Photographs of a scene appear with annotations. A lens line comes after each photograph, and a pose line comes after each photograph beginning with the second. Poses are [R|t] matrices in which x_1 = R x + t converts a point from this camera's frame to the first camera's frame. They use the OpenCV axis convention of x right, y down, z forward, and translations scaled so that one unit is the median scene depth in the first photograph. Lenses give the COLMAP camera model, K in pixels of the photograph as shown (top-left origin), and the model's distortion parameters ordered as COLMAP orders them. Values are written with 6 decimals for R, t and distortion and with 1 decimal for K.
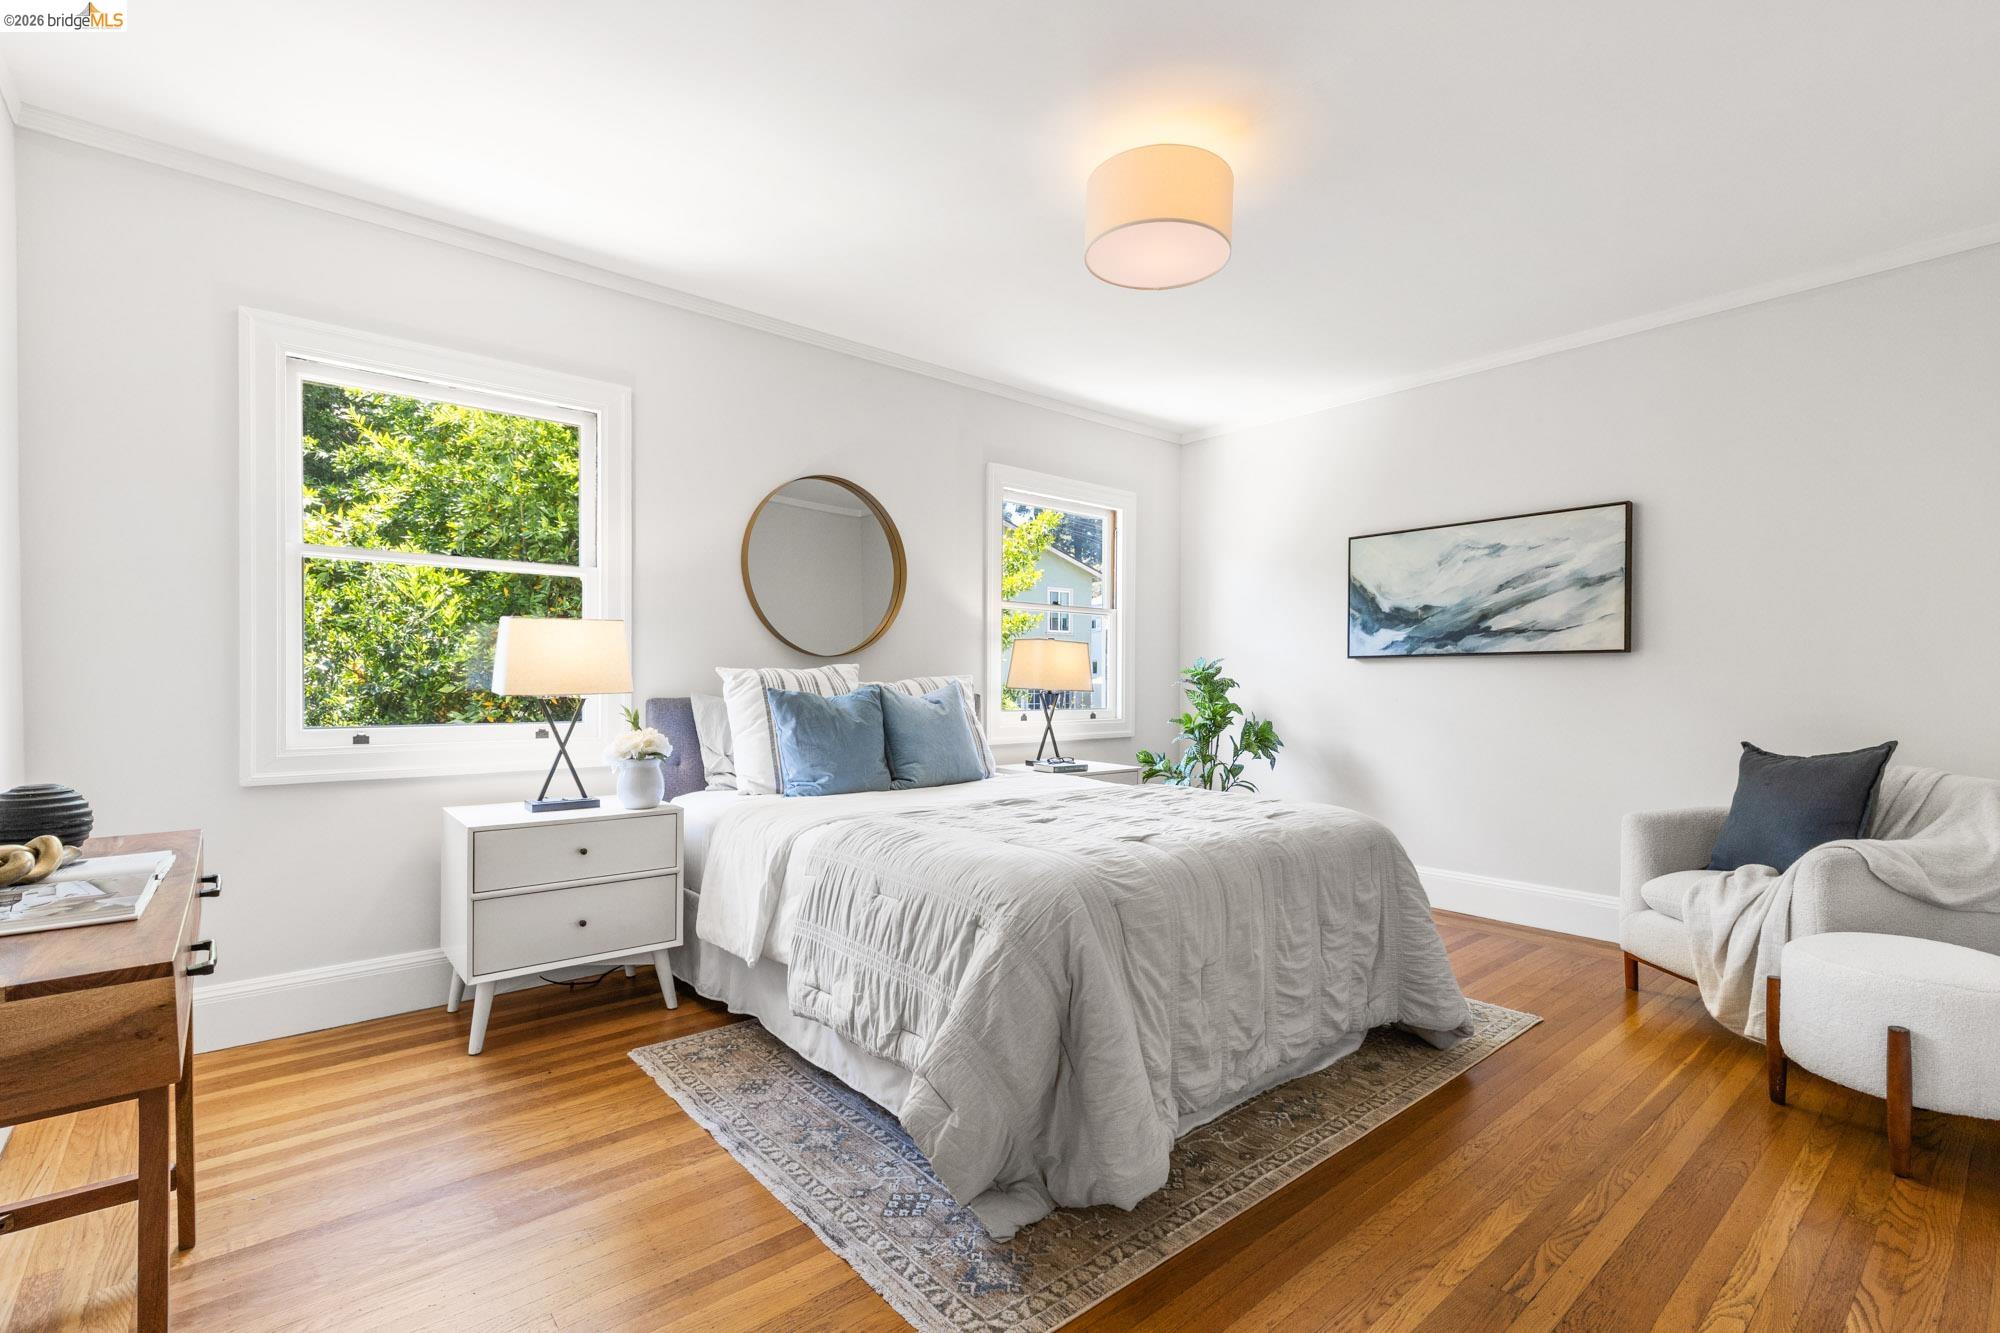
lens RADIAL K [[882.9, 0, 993.9], [0, 882.9, 699.0], [0, 0, 1]] dist [0.001761, 0.000234]
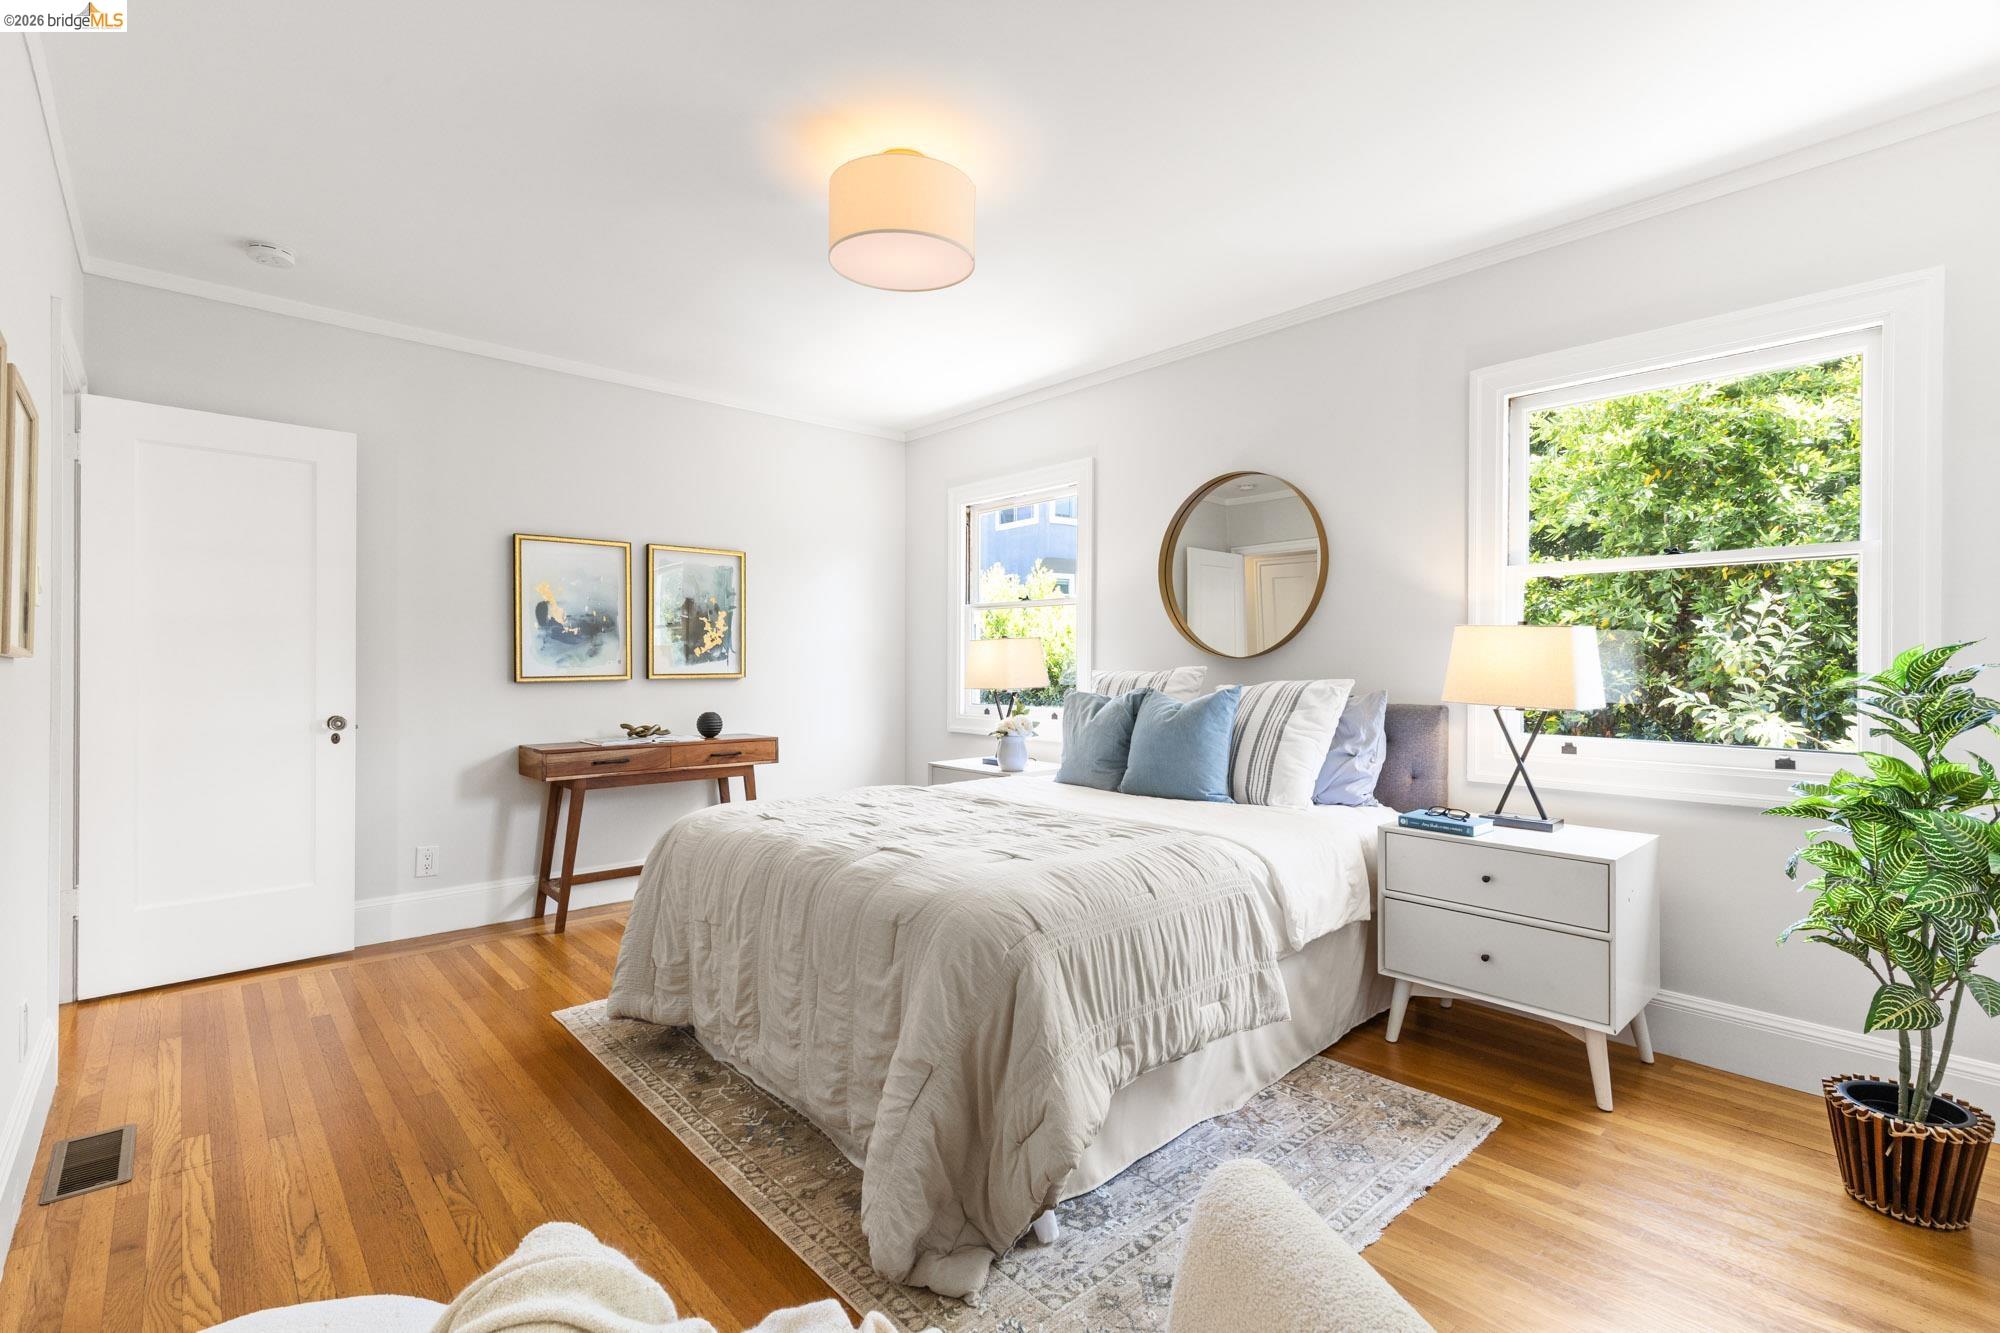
lens RADIAL K [[921.4, 0, 1000.0], [0, 921.4, 666.5], [0, 0, 1]] dist [-0.002200, -0.000244]
pose [[0.033953, -0.018425, -0.999254, 0.793250], [-0.038958, 0.999046, -0.019745, -0.011914], [0.998664, 0.039599, 0.033203, 0.709437]]
